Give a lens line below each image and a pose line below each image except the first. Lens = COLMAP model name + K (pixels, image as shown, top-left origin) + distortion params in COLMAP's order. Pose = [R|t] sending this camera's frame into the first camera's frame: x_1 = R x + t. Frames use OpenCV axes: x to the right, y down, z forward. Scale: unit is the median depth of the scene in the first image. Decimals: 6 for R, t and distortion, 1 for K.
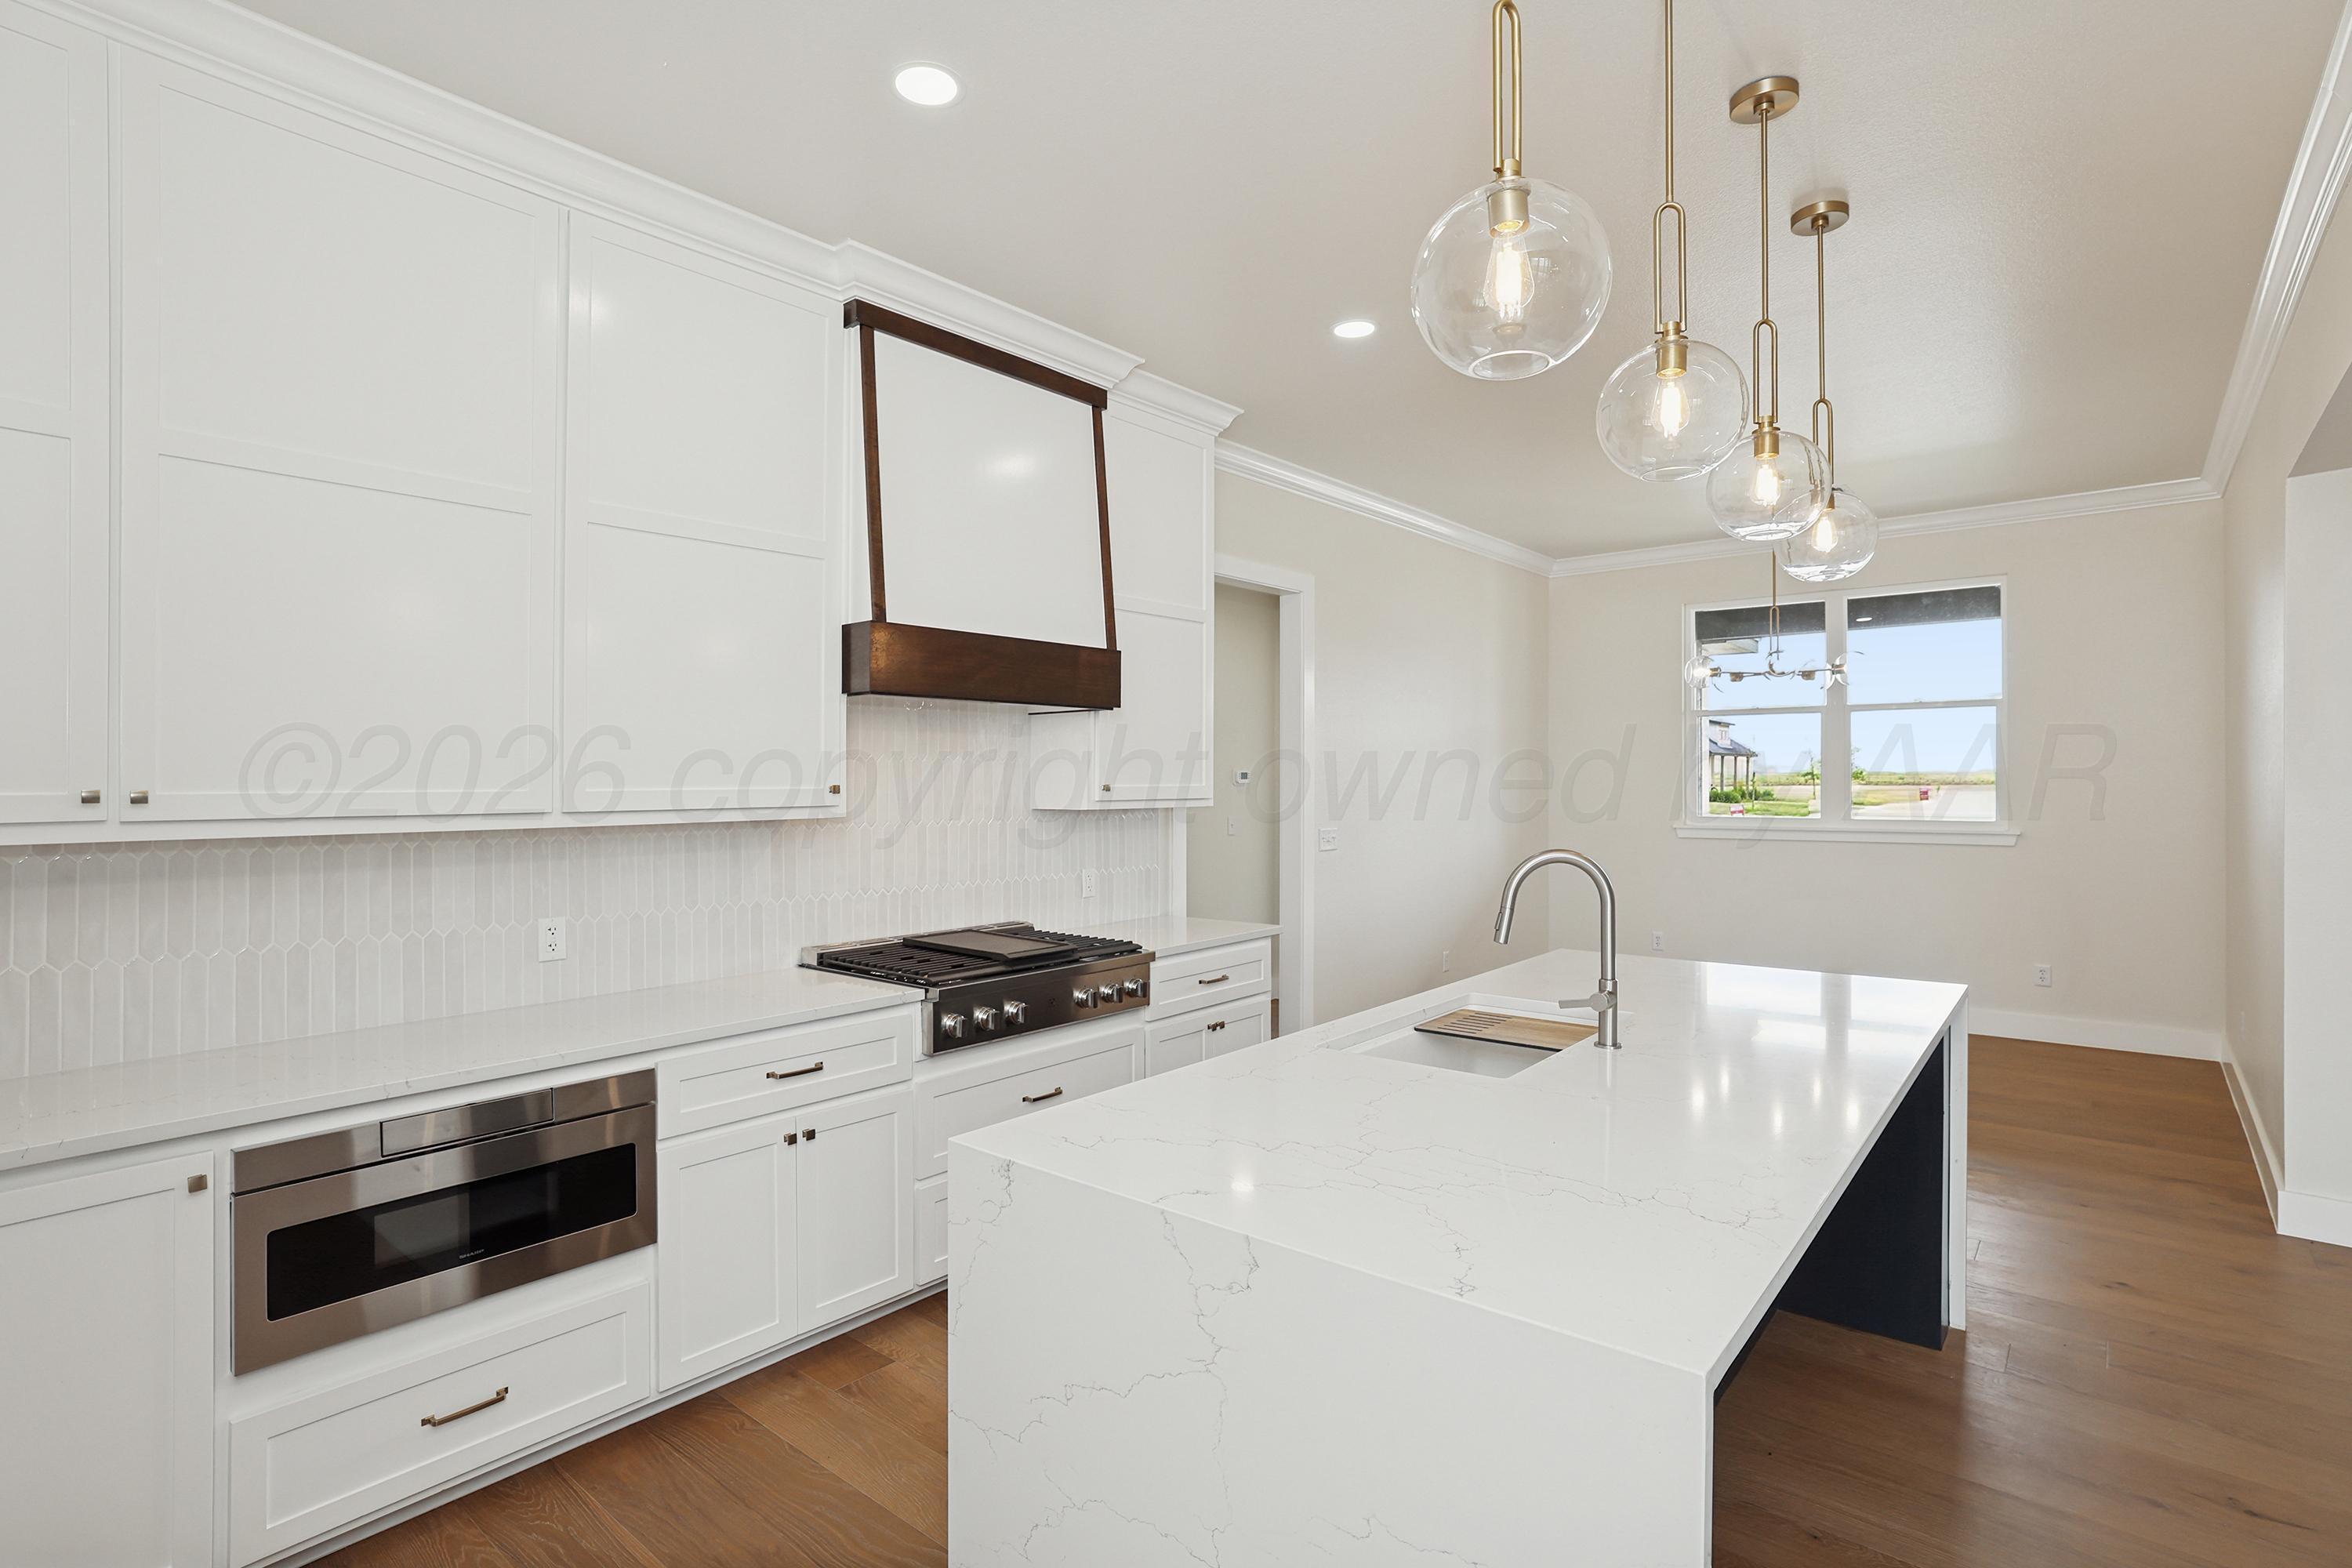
lens RADIAL K [[1149.8, 0, 1176.0], [0, 1149.8, 784.0], [0, 0, 1]] dist [-0.004546, -0.000122]
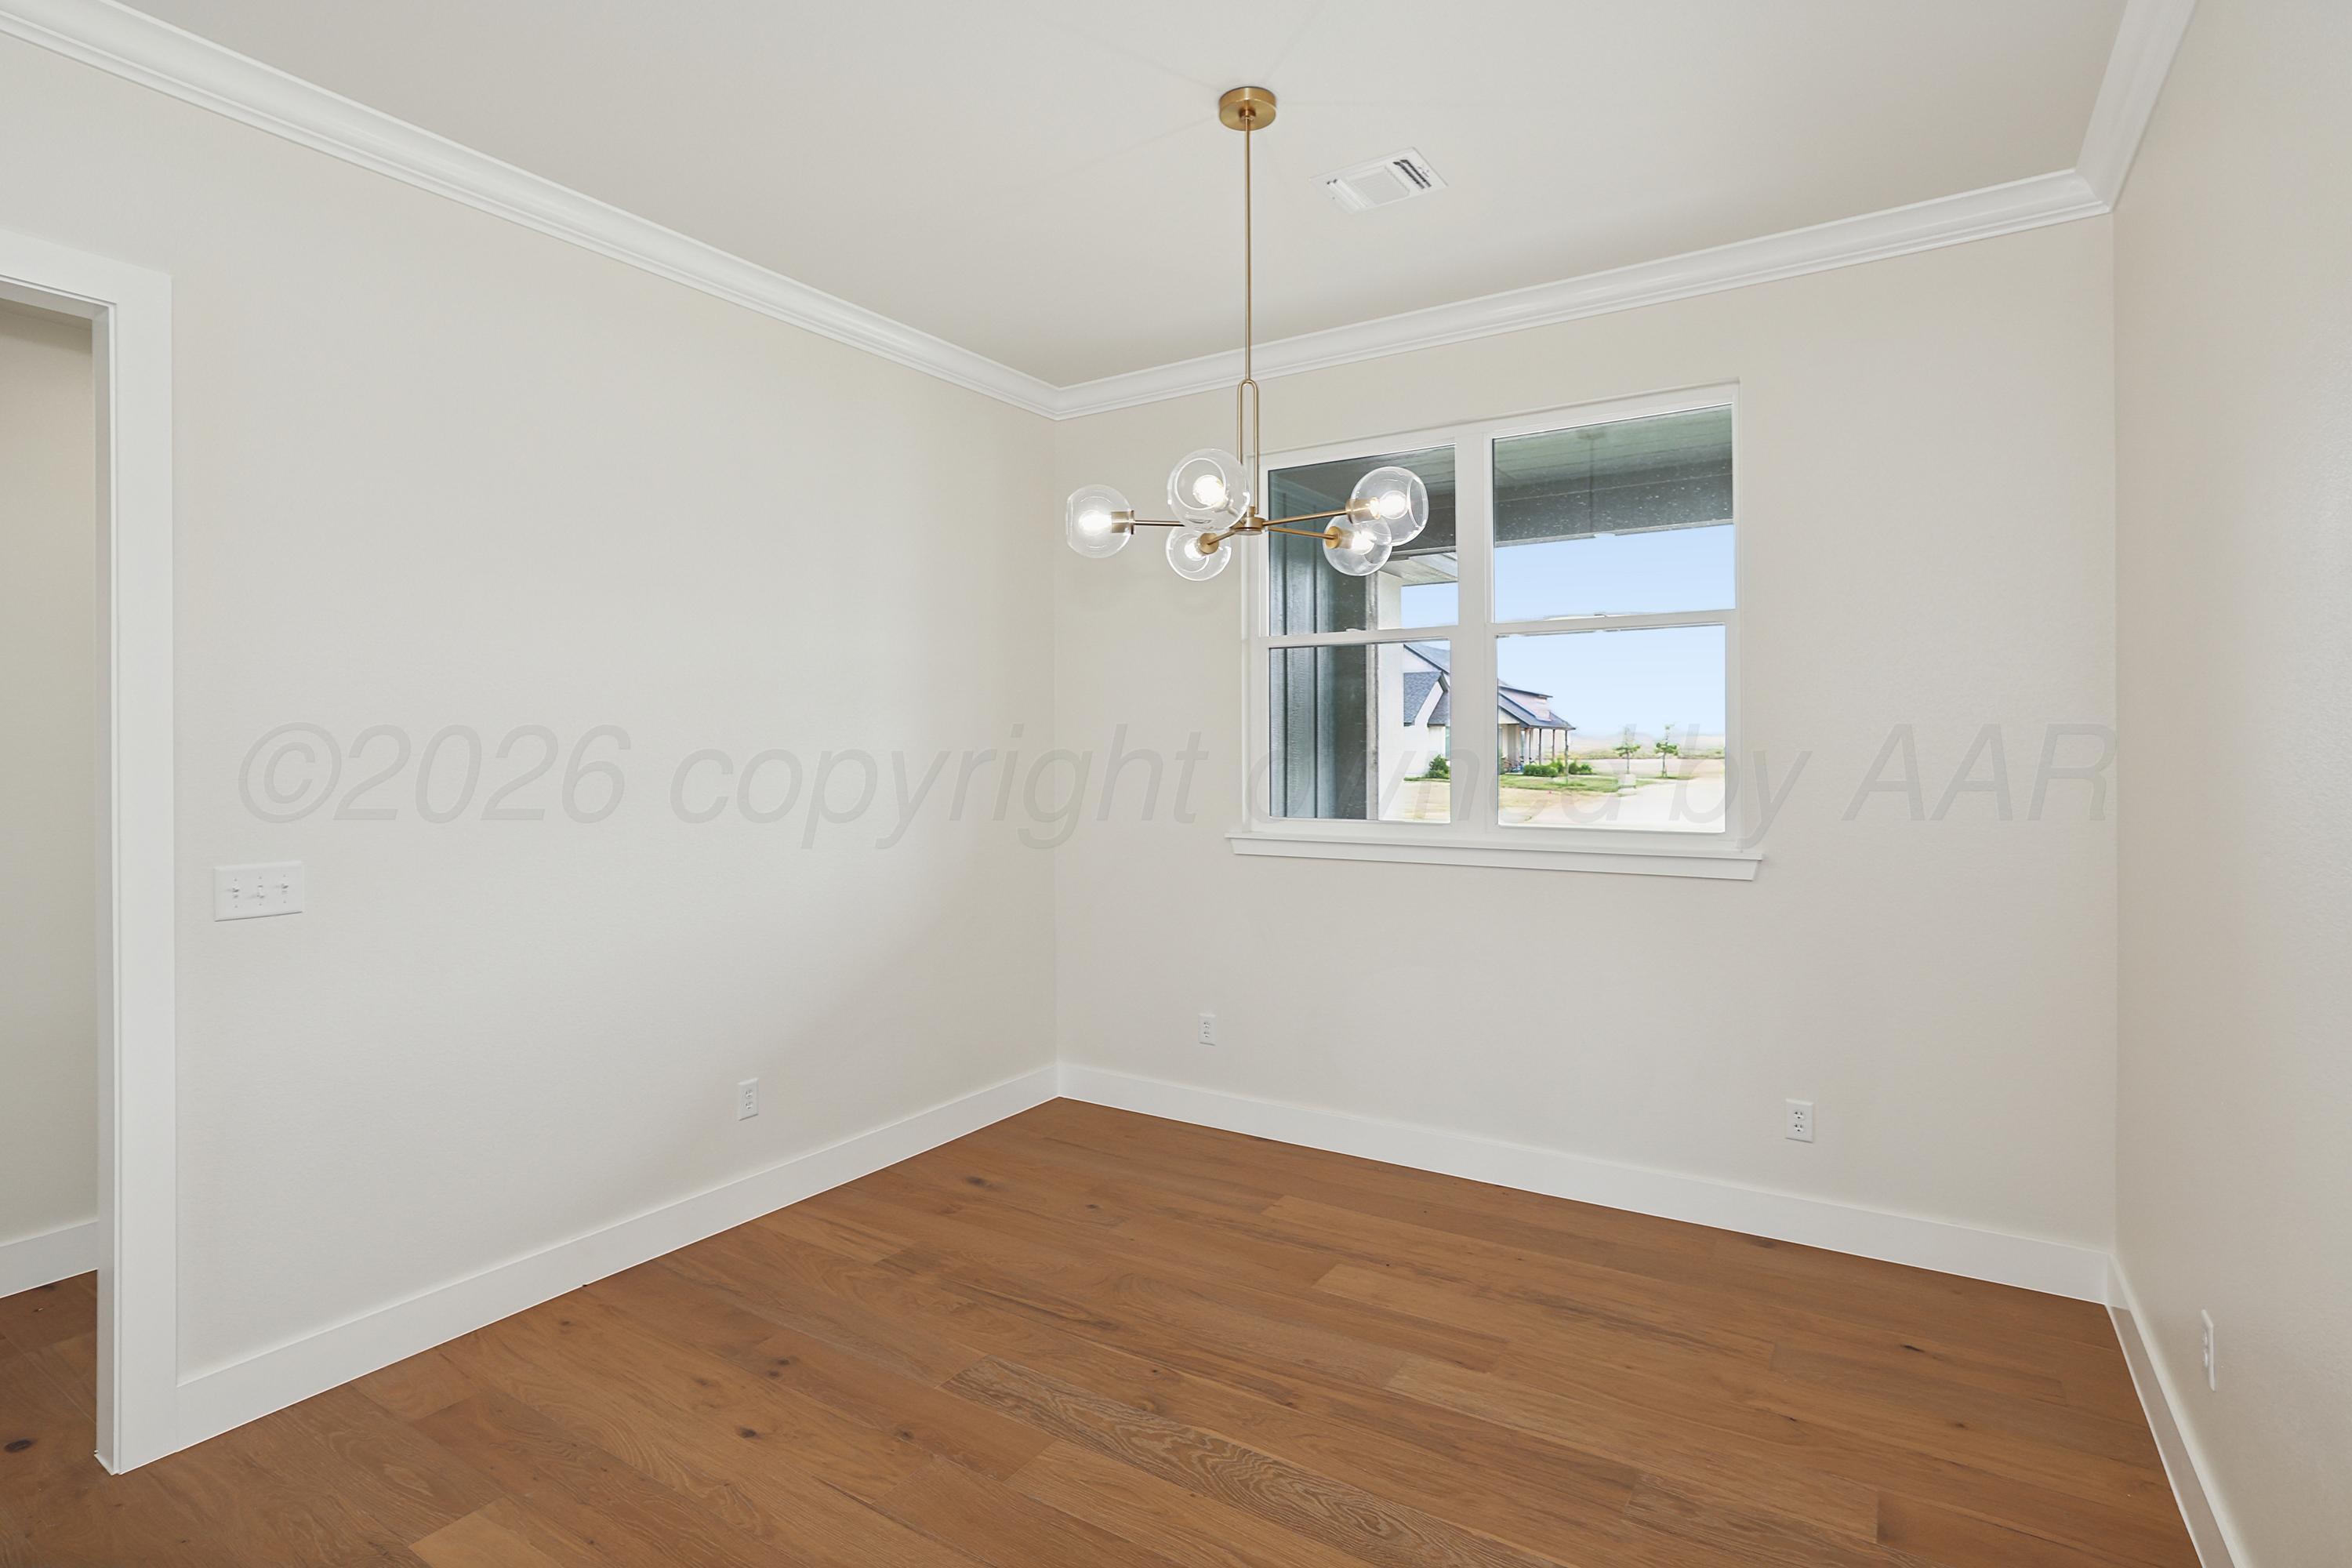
lens RADIAL K [[1165.3, 0, 1170.1], [0, 1165.3, 752.3], [0, 0, 1]] dist [-0.018473, -0.000184]
pose [[0.993018, 0.001395, 0.117954, 0.376303], [-0.000930, 0.999992, -0.003998, -0.003479], [-0.117959, 0.003860, 0.993011, 0.467760]]
